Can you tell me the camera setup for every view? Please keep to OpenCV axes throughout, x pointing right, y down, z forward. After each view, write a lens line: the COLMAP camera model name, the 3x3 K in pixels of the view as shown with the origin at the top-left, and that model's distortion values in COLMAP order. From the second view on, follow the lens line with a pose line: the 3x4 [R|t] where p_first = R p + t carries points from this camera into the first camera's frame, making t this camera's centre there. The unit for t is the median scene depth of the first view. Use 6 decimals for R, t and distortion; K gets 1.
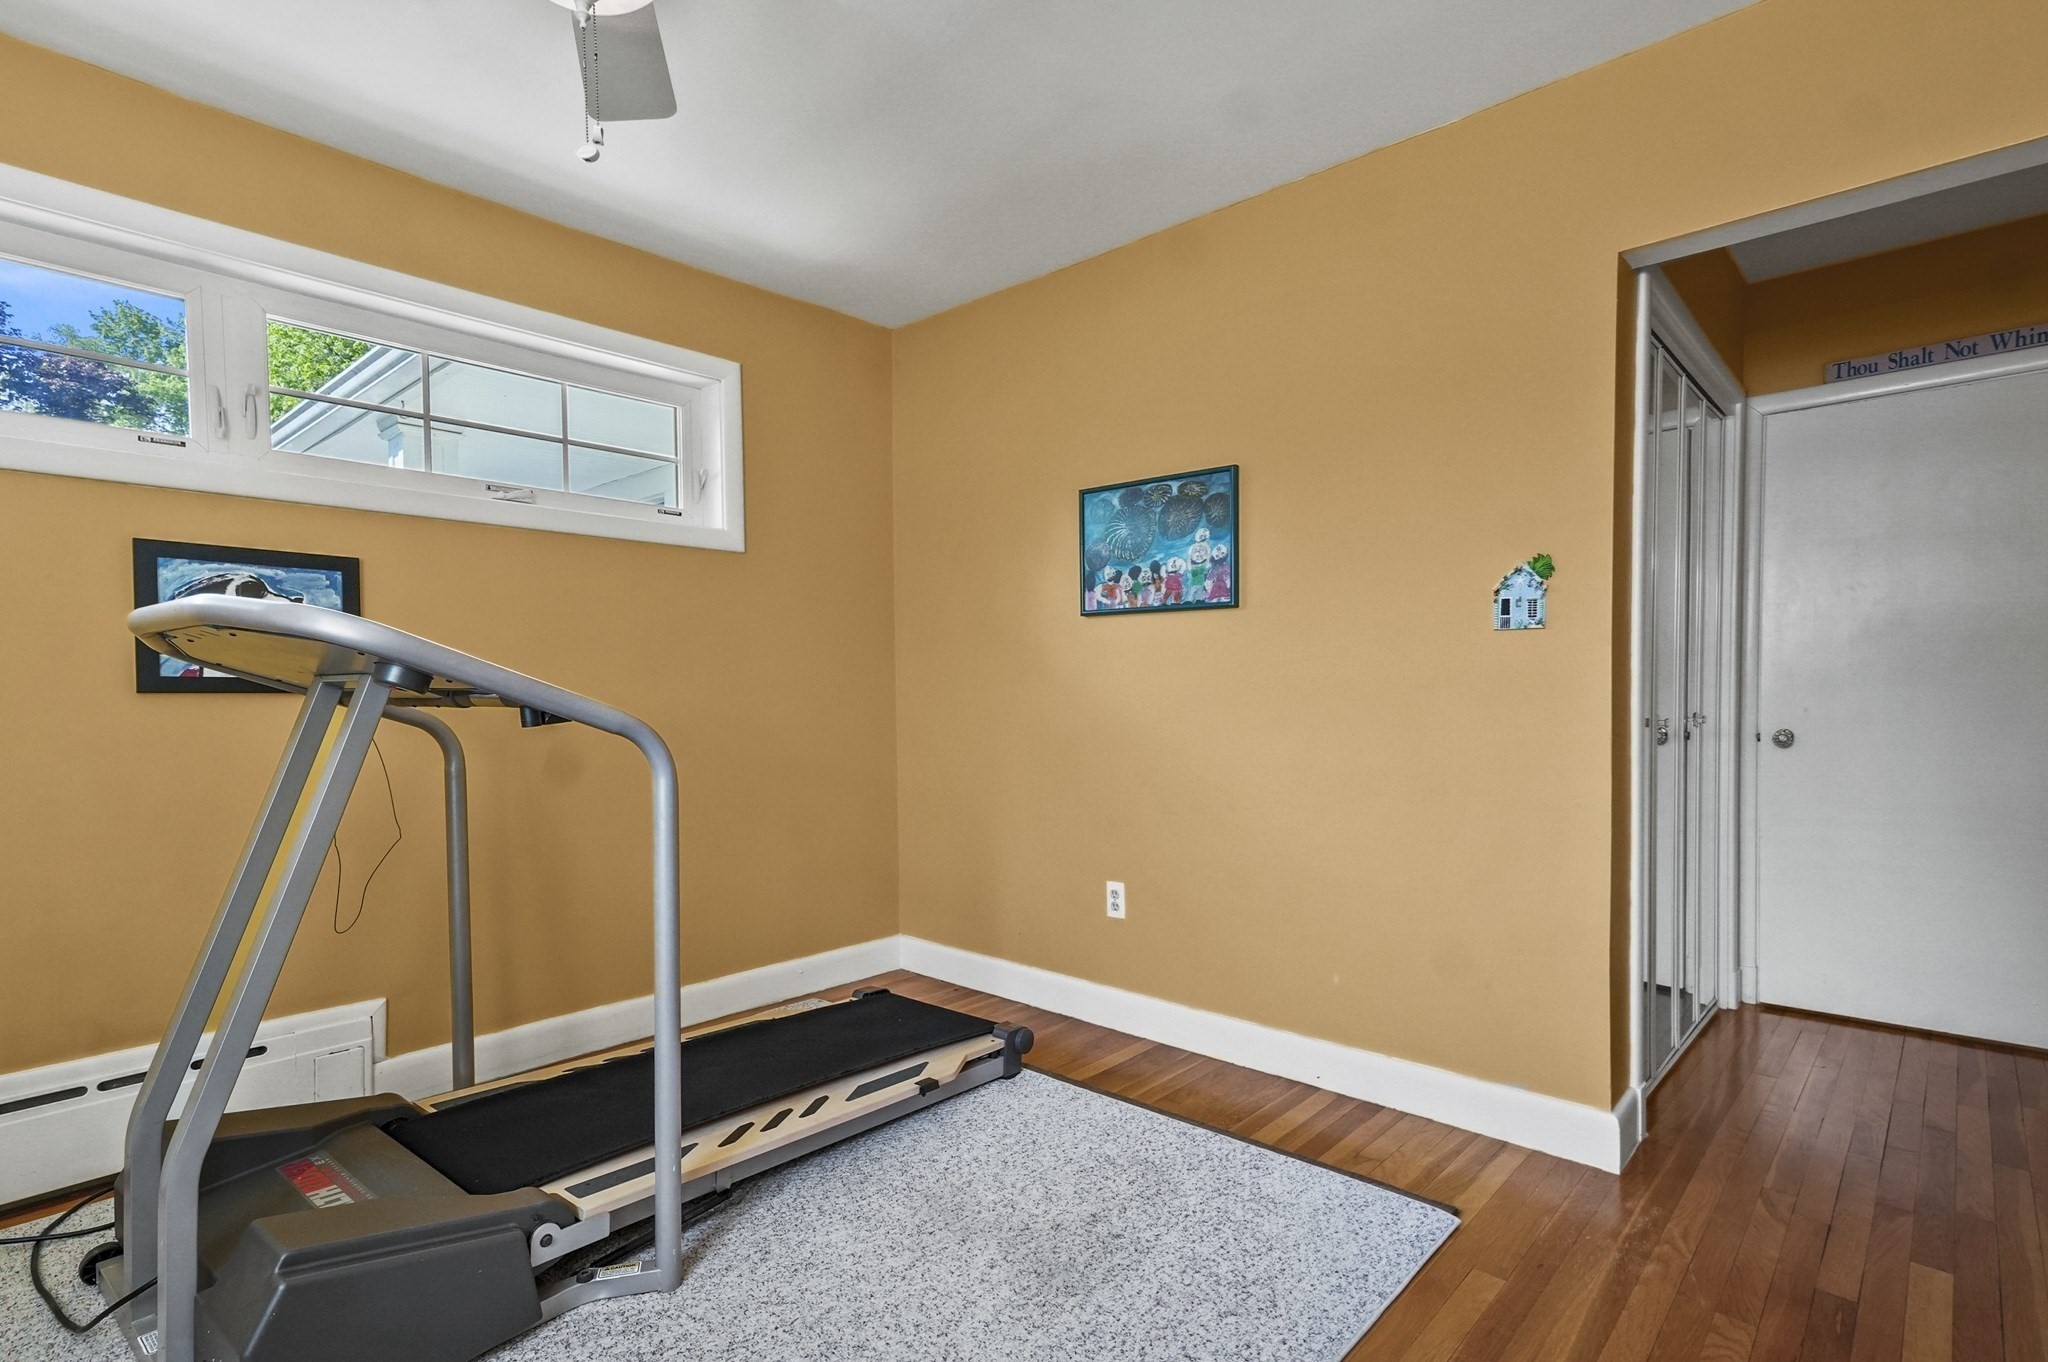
lens RADIAL K [[999.2, 0, 1019.5], [0, 999.2, 707.9], [0, 0, 1]] dist [0.031714, 0.000637]
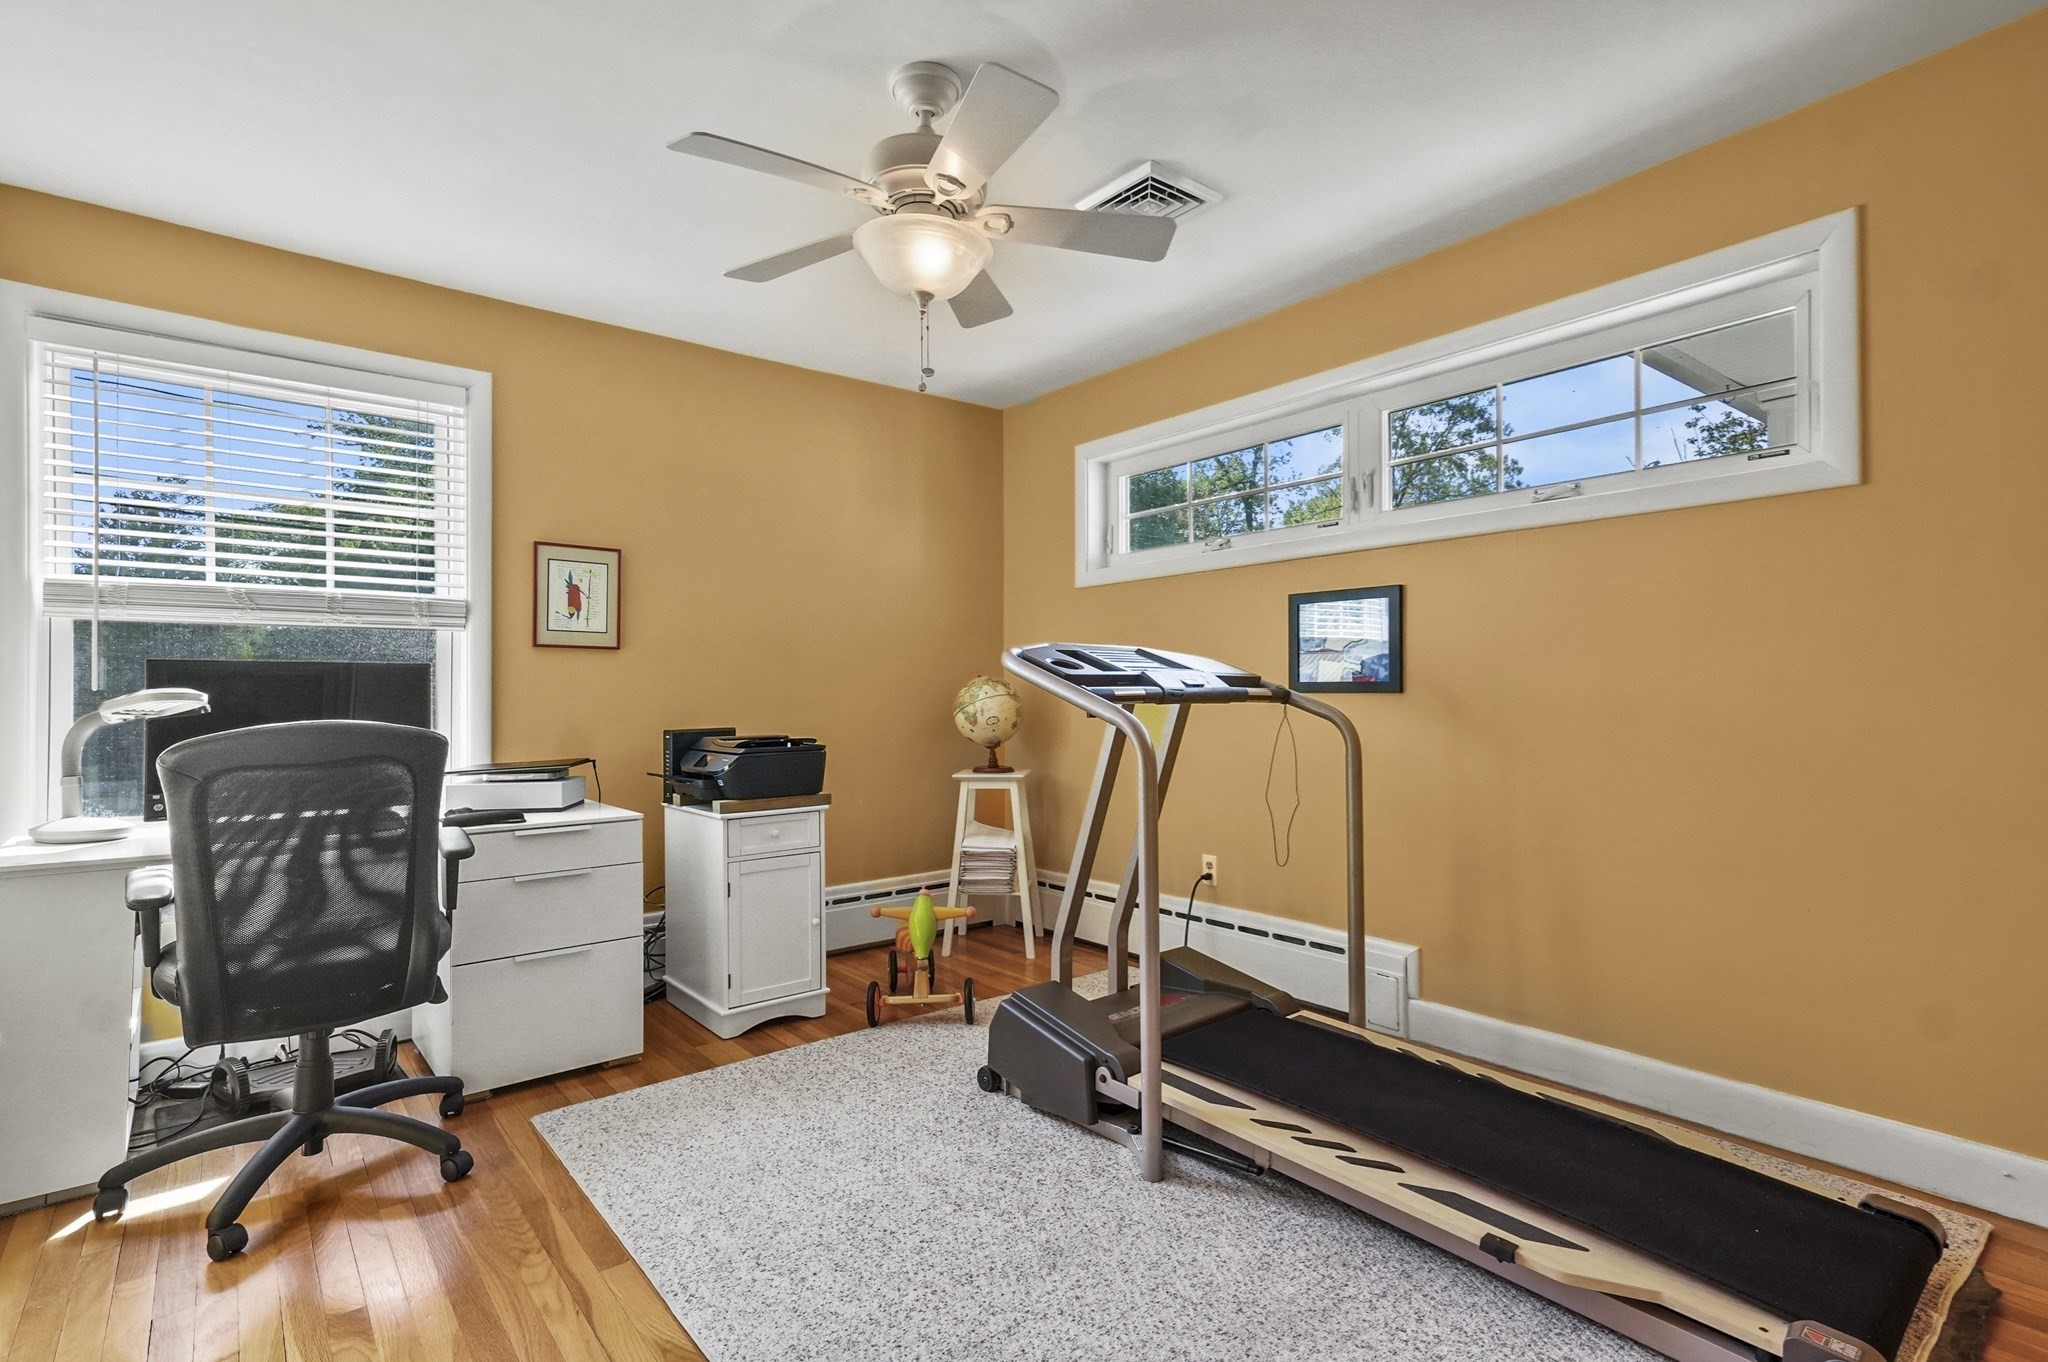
lens RADIAL K [[997.7, 0, 1022.4], [0, 997.7, 668.7], [0, 0, 1]] dist [0.015369, 0.012702]
pose [[-0.141375, -0.020181, -0.989750, 0.700424], [-0.013123, 0.999743, -0.018510, -0.016065], [0.989869, 0.010372, -0.141603, 0.797740]]
